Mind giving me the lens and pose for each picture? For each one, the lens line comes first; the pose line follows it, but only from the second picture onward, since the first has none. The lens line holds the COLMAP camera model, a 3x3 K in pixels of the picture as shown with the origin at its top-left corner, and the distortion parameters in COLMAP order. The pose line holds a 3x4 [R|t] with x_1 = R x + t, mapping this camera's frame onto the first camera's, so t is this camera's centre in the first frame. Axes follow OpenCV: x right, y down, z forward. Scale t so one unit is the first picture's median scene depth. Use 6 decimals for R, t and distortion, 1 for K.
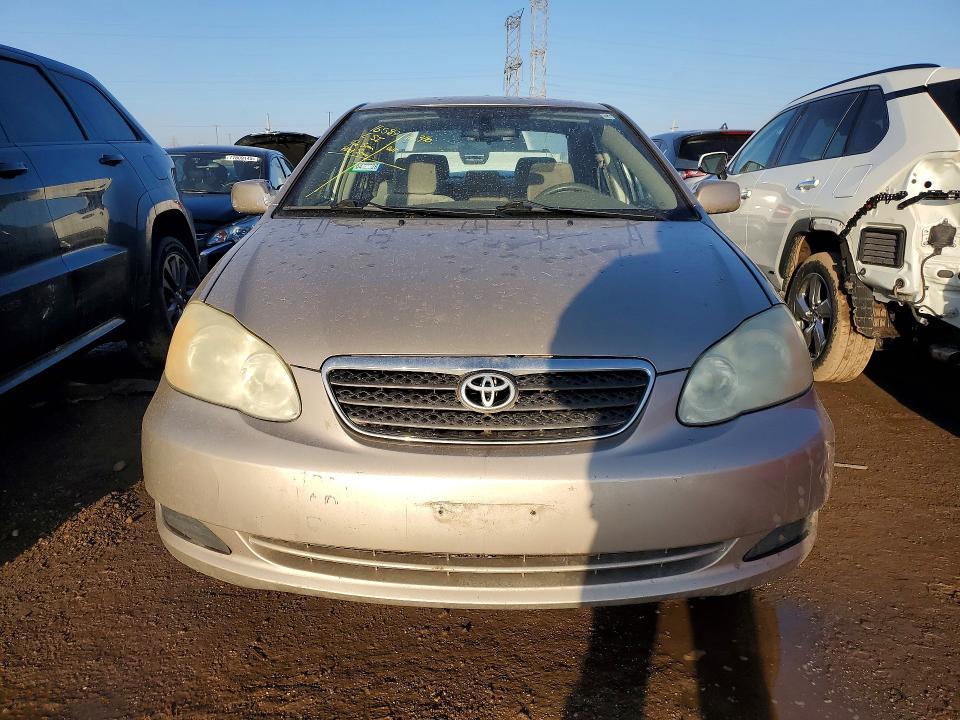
lens RADIAL K [[768.3, 0, 480.0], [0, 768.3, 360.0], [0, 0, 1]] dist [0.016650, 0.002812]
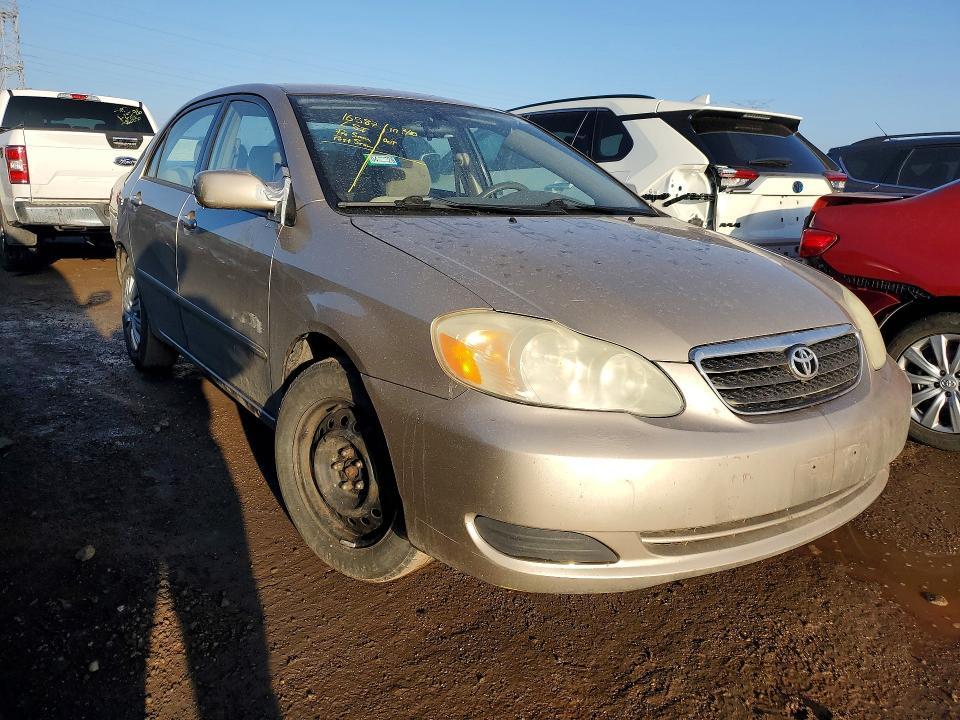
lens RADIAL K [[765.3, 0, 478.4], [0, 765.3, 349.5], [0, 0, 1]] dist [0.020151, 0.004933]
pose [[0.793589, -0.108225, 0.598753, -0.991637], [0.108954, 0.993425, 0.035155, -0.067866], [-0.598620, 0.037338, 0.800162, 0.306881]]
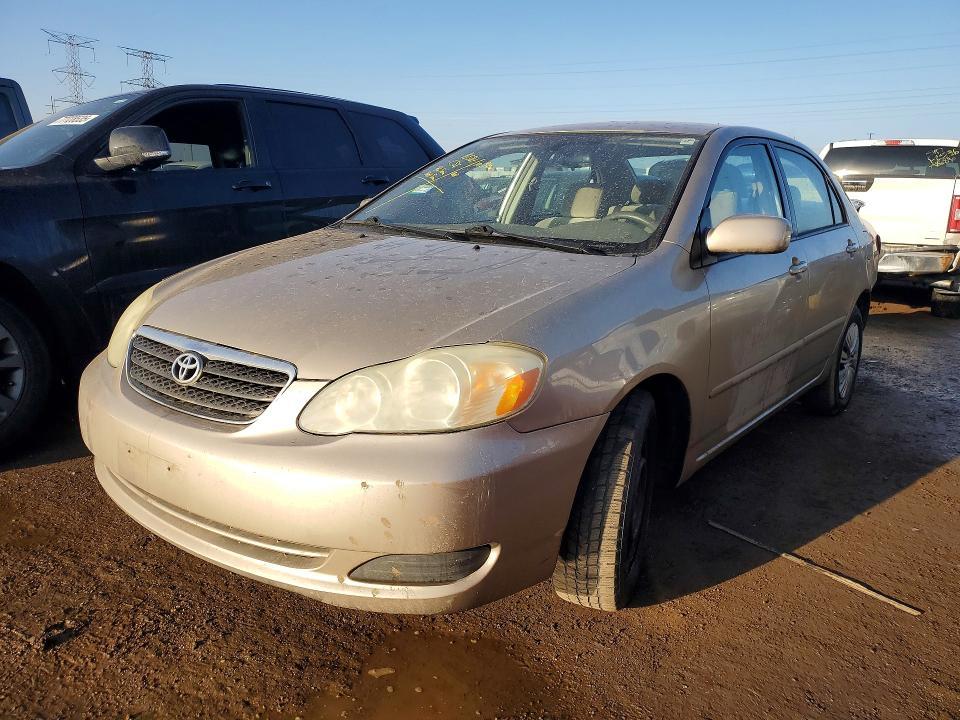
lens RADIAL K [[768.3, 0, 480.0], [0, 768.3, 360.0], [0, 0, 1]] dist [0.016650, 0.002812]
pose [[0.790878, 0.151179, -0.593007, 0.998935], [-0.168648, 0.985326, 0.026274, -0.075094], [0.588278, 0.079230, 0.804768, 0.249889]]
